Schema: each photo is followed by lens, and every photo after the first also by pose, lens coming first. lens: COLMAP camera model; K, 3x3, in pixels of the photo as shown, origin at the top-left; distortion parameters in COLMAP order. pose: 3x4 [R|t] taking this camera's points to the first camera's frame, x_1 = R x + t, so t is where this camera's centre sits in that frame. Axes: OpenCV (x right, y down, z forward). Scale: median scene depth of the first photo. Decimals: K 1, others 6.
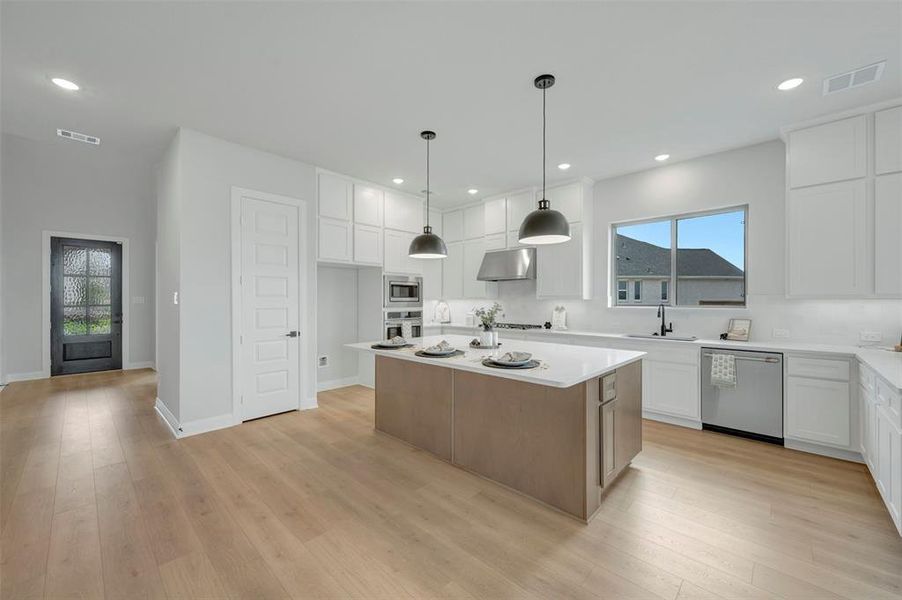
lens RADIAL K [[356.1, 0, 455.2], [0, 356.1, 298.9], [0, 0, 1]] dist [0.001107, -0.000894]
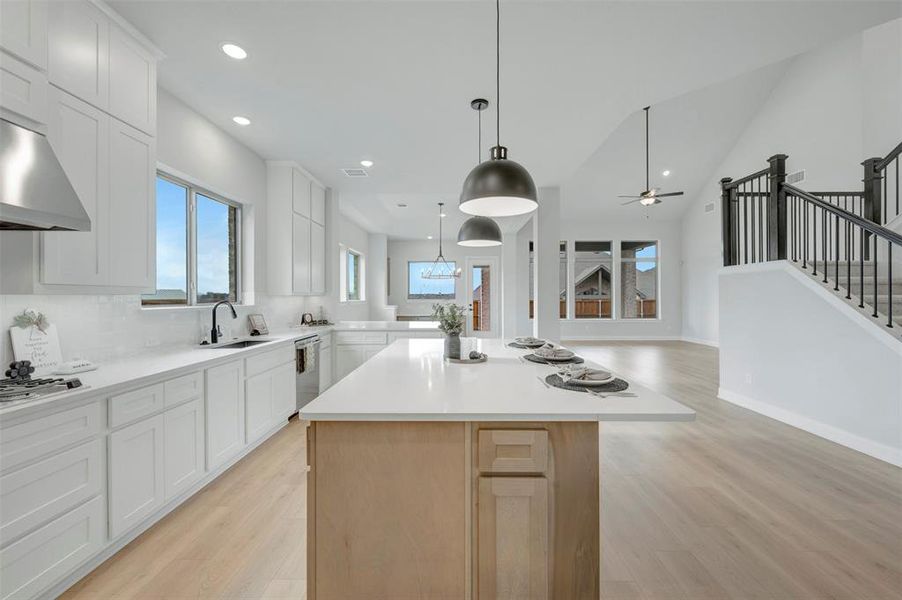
lens RADIAL K [[356.1, 0, 454.2], [0, 356.1, 297.5], [0, 0, 1]] dist [0.001107, -0.000894]
pose [[-0.680894, -0.001826, 0.732379, -0.293078], [-0.001514, 0.999998, 0.001086, 0.003758], [-0.732380, -0.000370, -0.680896, 1.019851]]
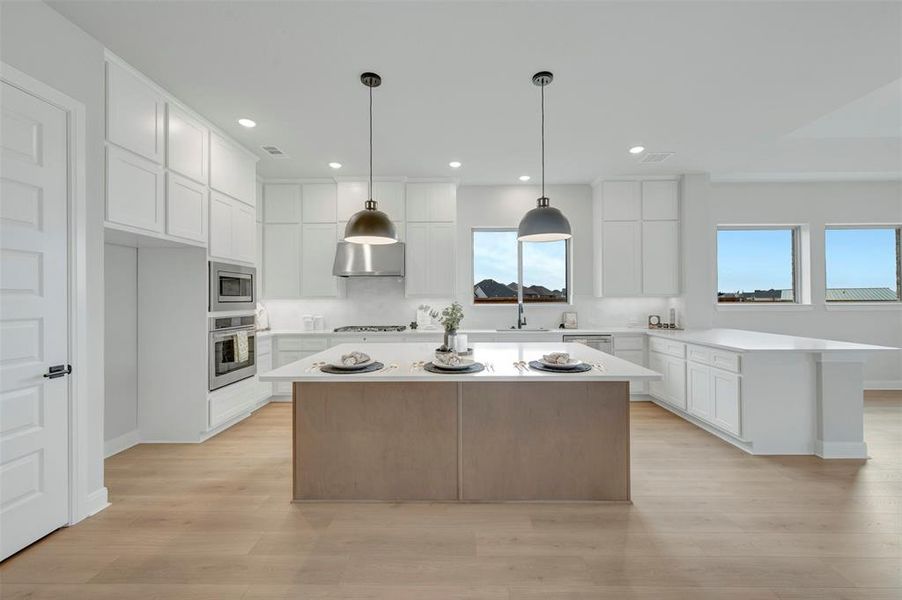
lens RADIAL K [[356.1, 0, 455.2], [0, 356.1, 296.3], [0, 0, 1]] dist [0.001107, -0.000894]
pose [[0.735176, 0.000066, 0.677876, -0.334720], [0.002385, 0.999994, -0.002684, -0.000747], [-0.677872, 0.003590, 0.735172, 0.244866]]
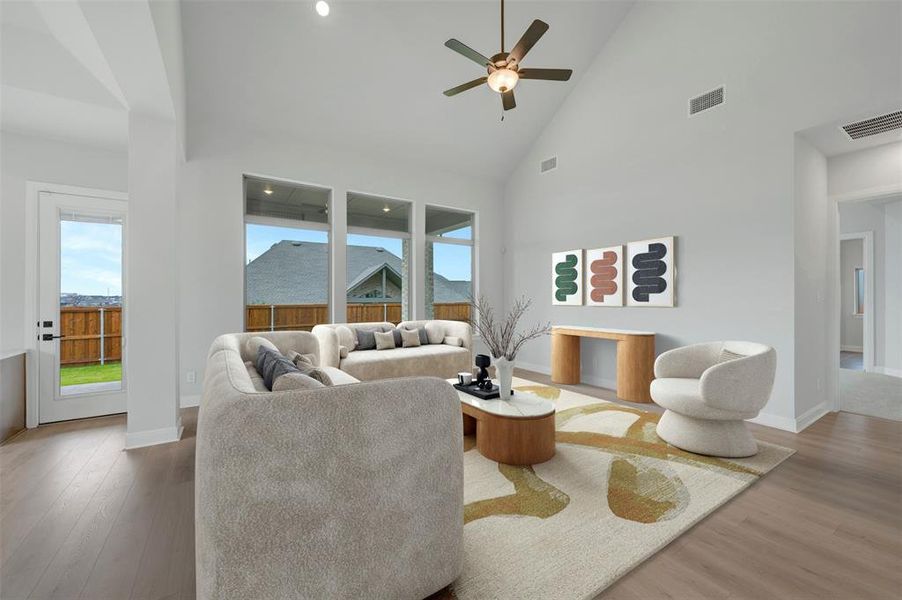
lens RADIAL K [[356.1, 0, 453.0], [0, 356.1, 299.0], [0, 0, 1]] dist [0.001107, -0.000894]
pose [[-0.972367, -0.000446, 0.233457, 0.220555], [-0.001465, 0.999990, -0.004191, 0.000891], [-0.233453, -0.004418, -0.972358, -0.008225]]
